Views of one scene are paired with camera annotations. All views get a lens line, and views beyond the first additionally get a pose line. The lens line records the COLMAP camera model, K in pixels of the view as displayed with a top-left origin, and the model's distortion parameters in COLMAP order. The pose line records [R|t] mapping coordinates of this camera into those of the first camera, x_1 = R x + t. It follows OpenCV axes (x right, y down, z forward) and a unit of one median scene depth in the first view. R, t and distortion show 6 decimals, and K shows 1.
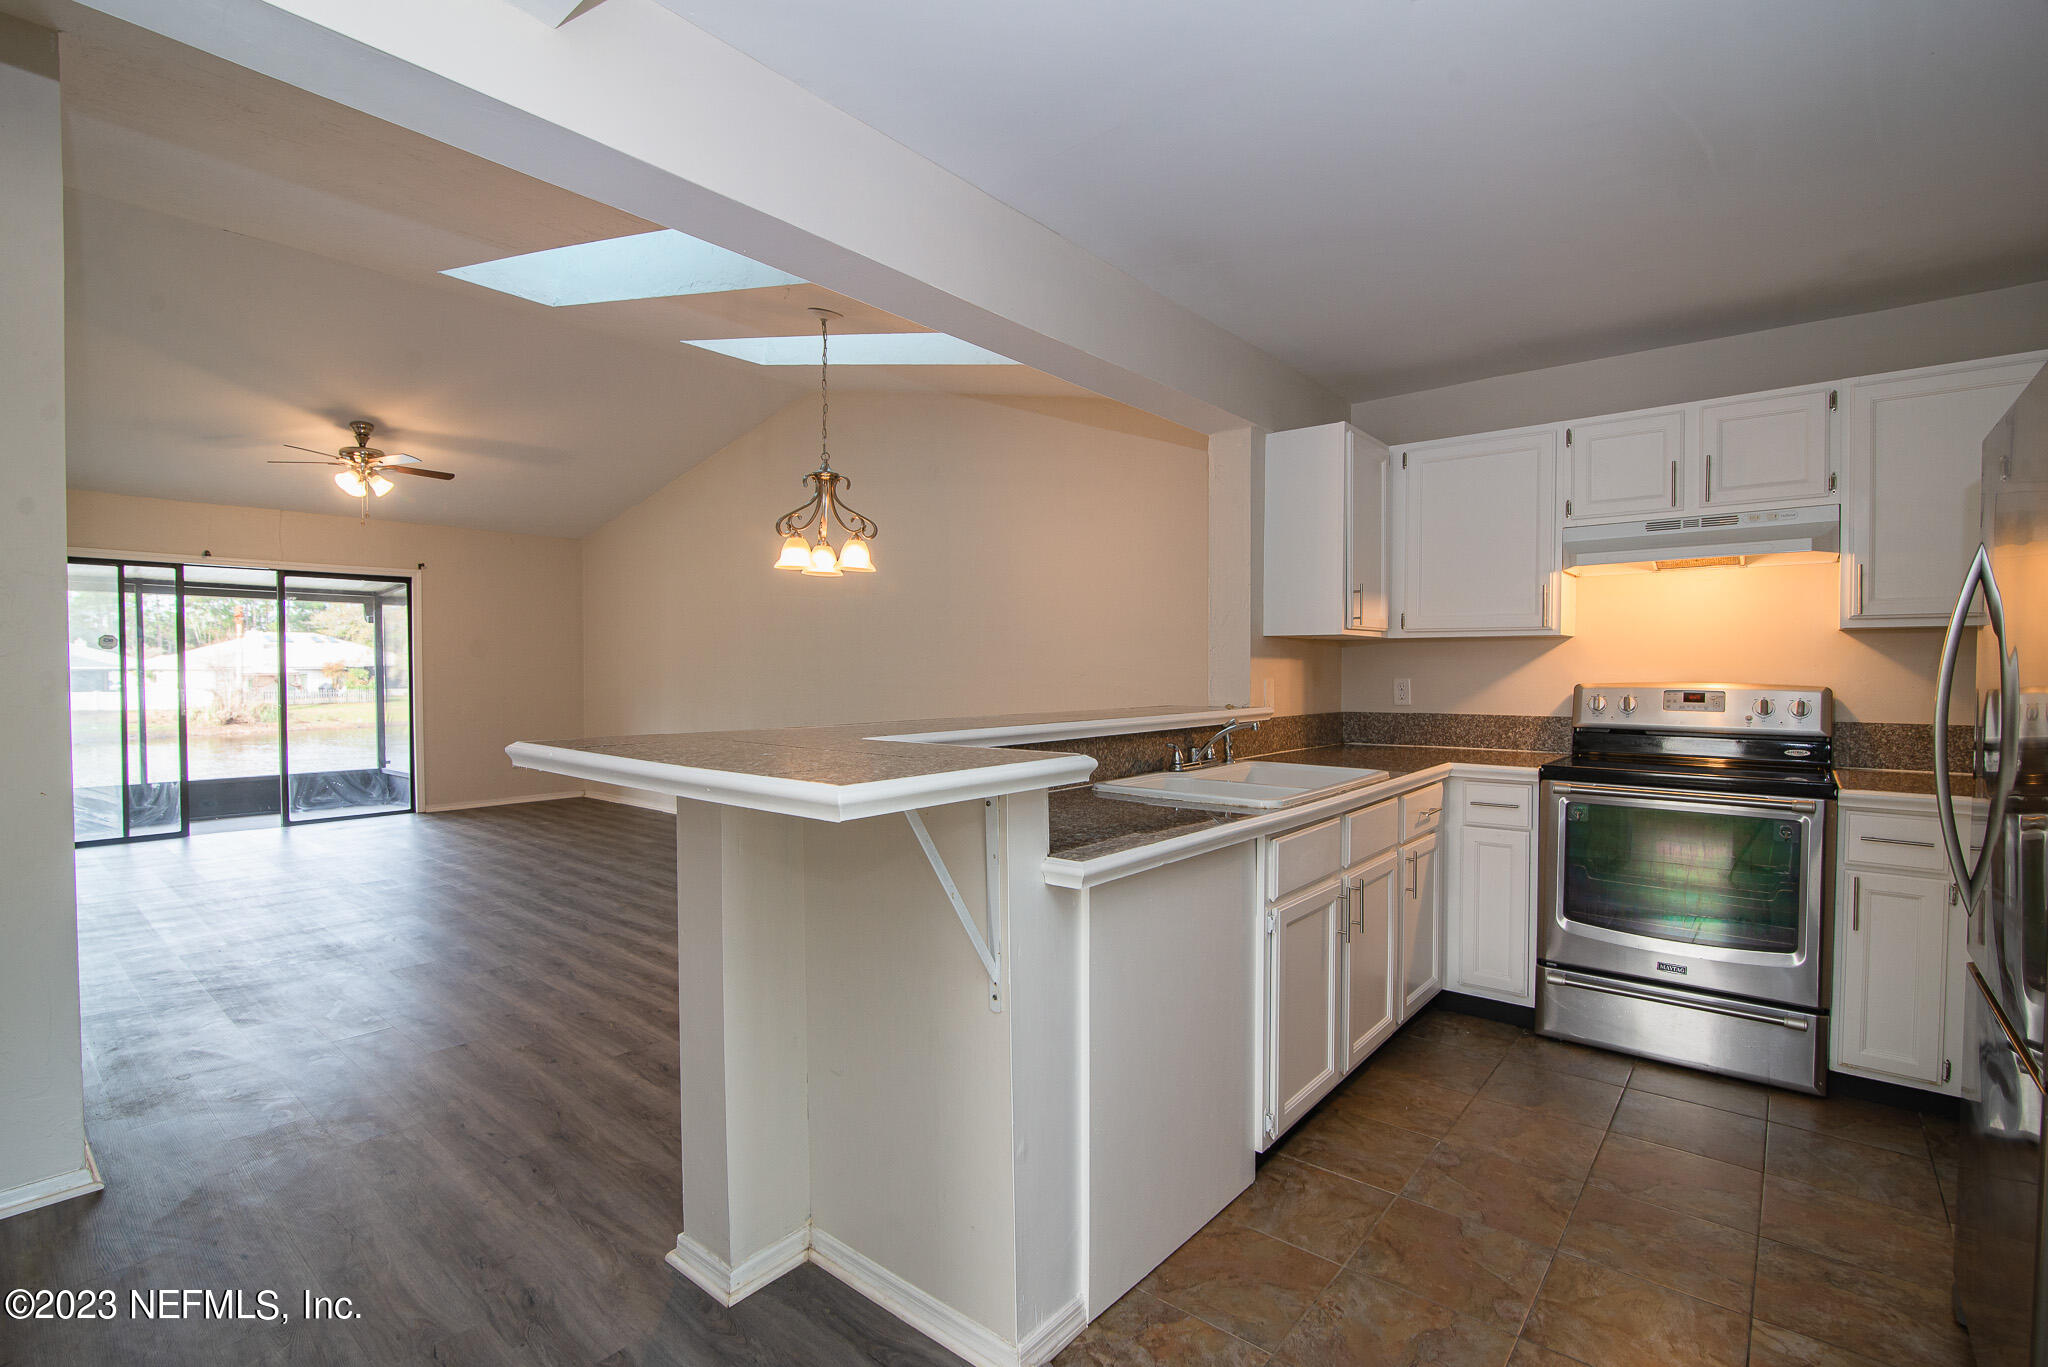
lens RADIAL K [[937.6, 0, 1022.6], [0, 937.6, 686.5], [0, 0, 1]] dist [-0.020377, 0.001674]
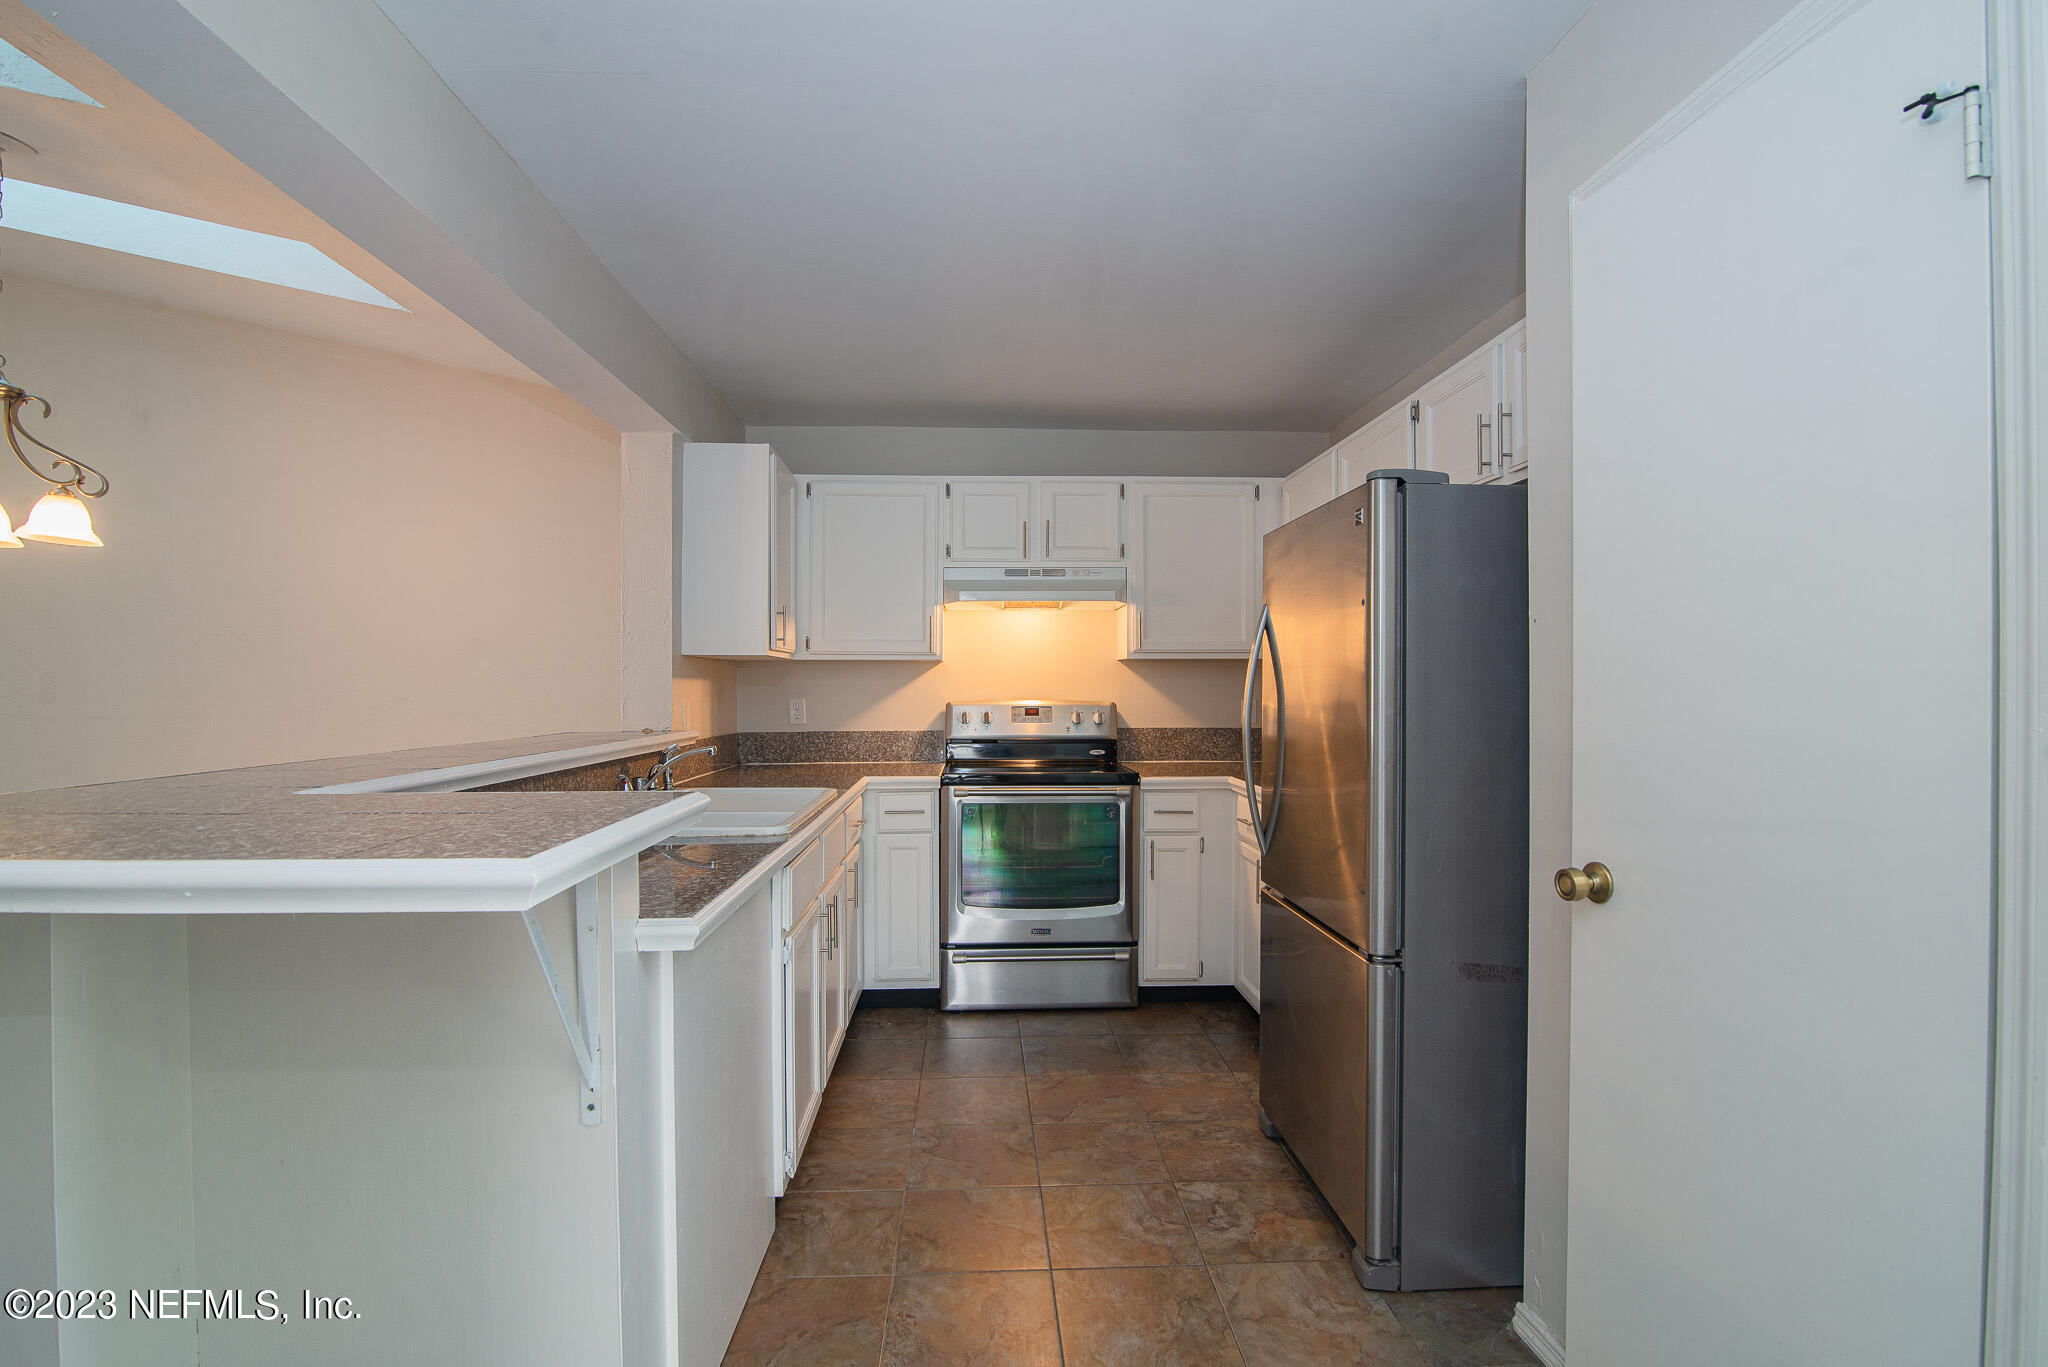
lens RADIAL K [[937.6, 0, 1021.0], [0, 937.6, 689.2], [0, 0, 1]] dist [-0.020377, 0.001674]
pose [[0.734085, -0.001999, 0.679054, -0.153027], [0.014962, 0.999801, -0.013231, -0.002329], [-0.678892, 0.019873, 0.733969, 0.088722]]
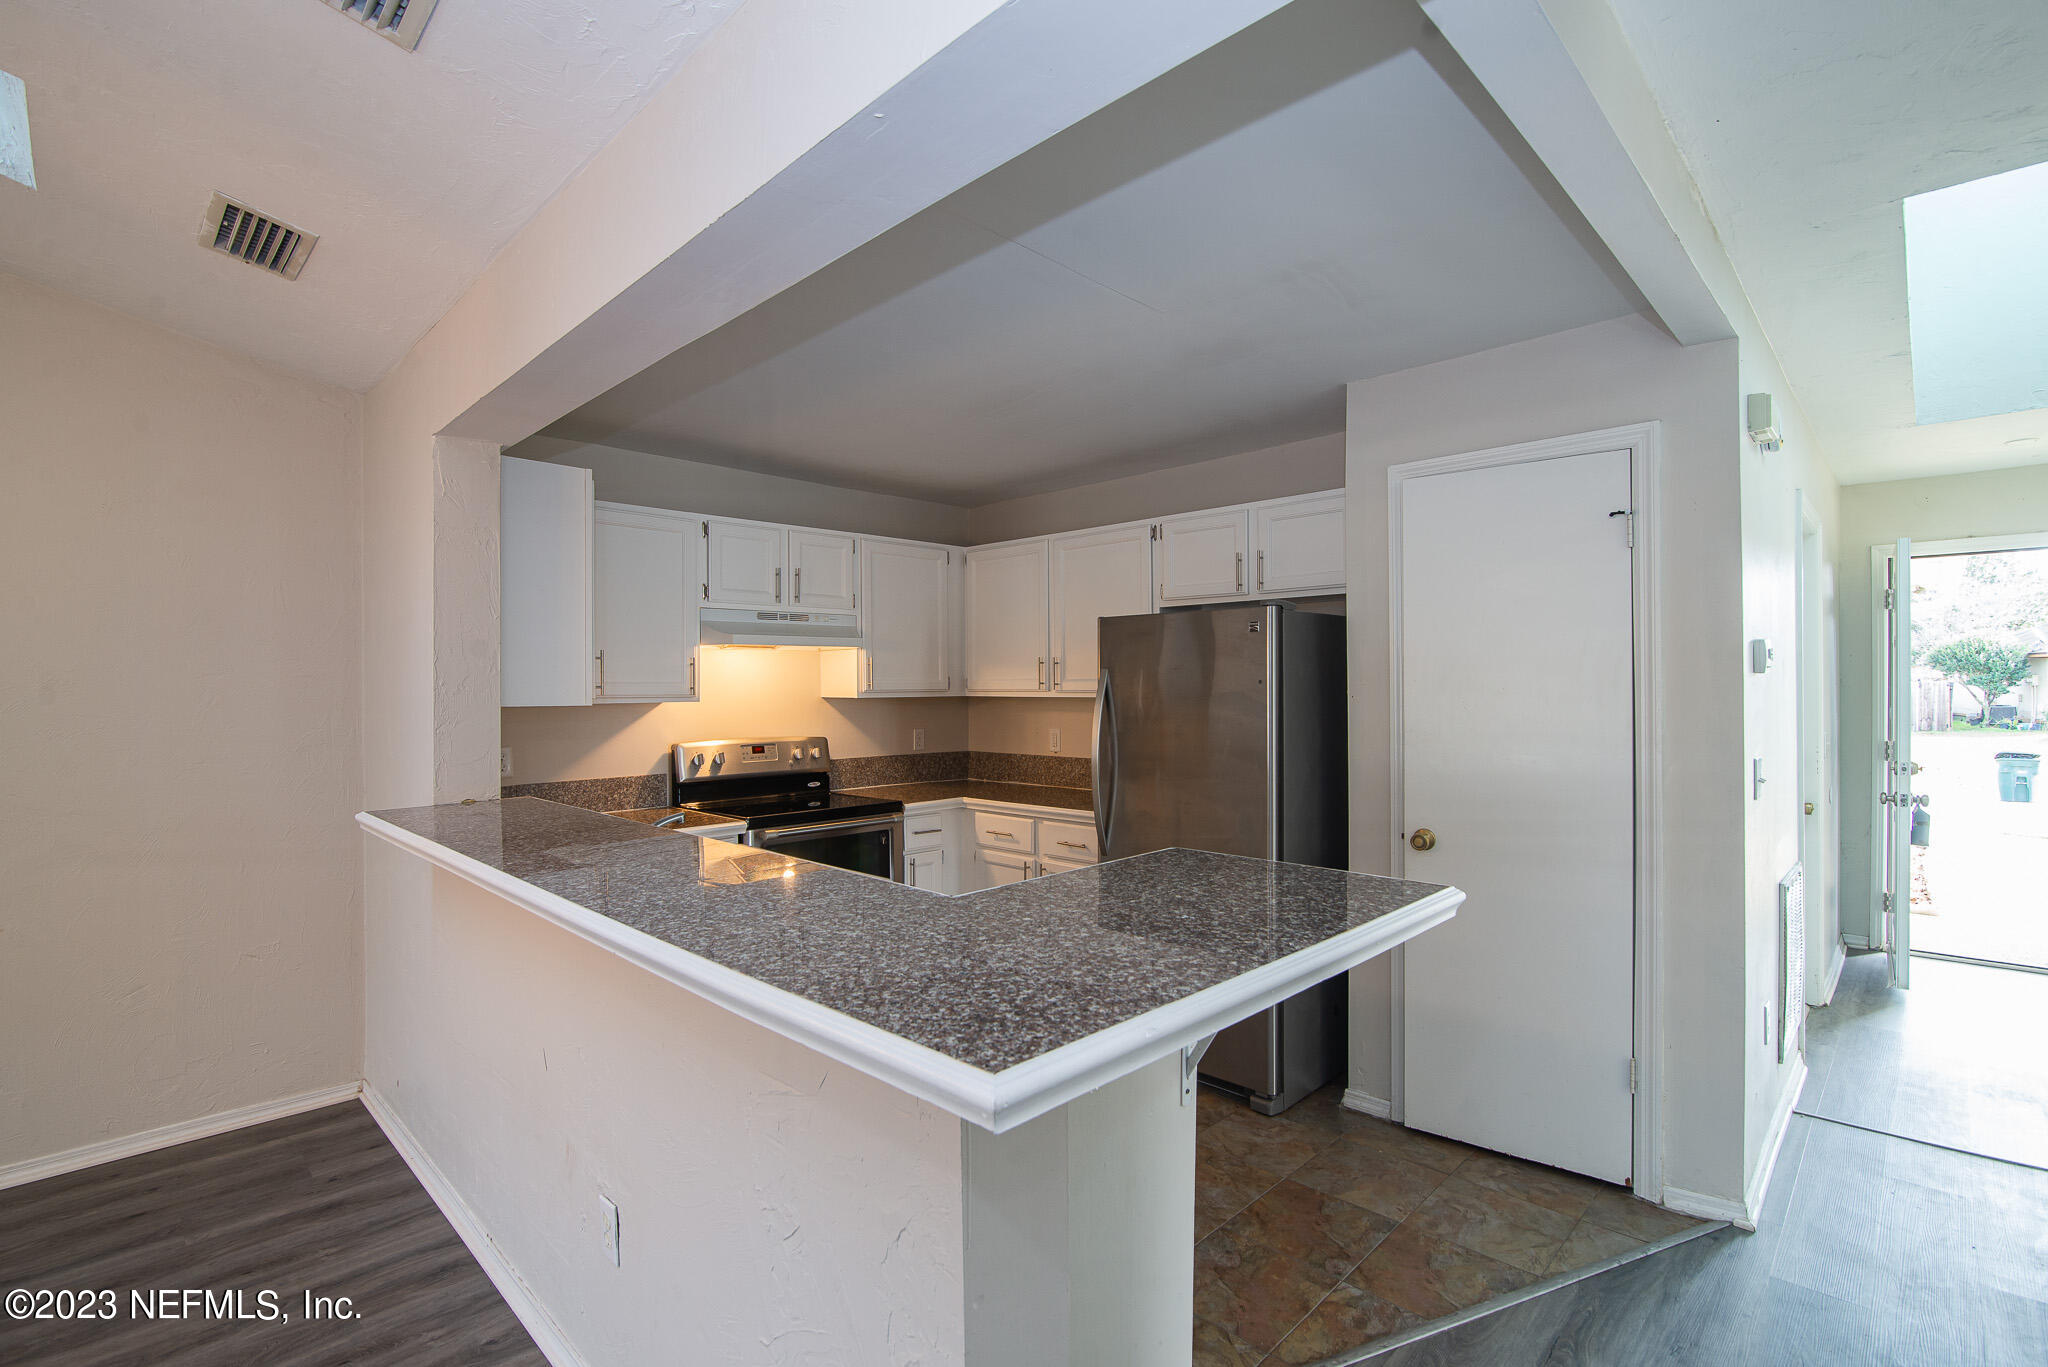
lens RADIAL K [[937.6, 0, 1022.2], [0, 937.6, 688.8], [0, 0, 1]] dist [-0.020377, 0.001674]
pose [[0.083611, -0.002953, 0.996494, -0.565910], [0.029563, 0.999563, 0.000481, -0.065842], [-0.996060, 0.029419, 0.083662, 0.561528]]
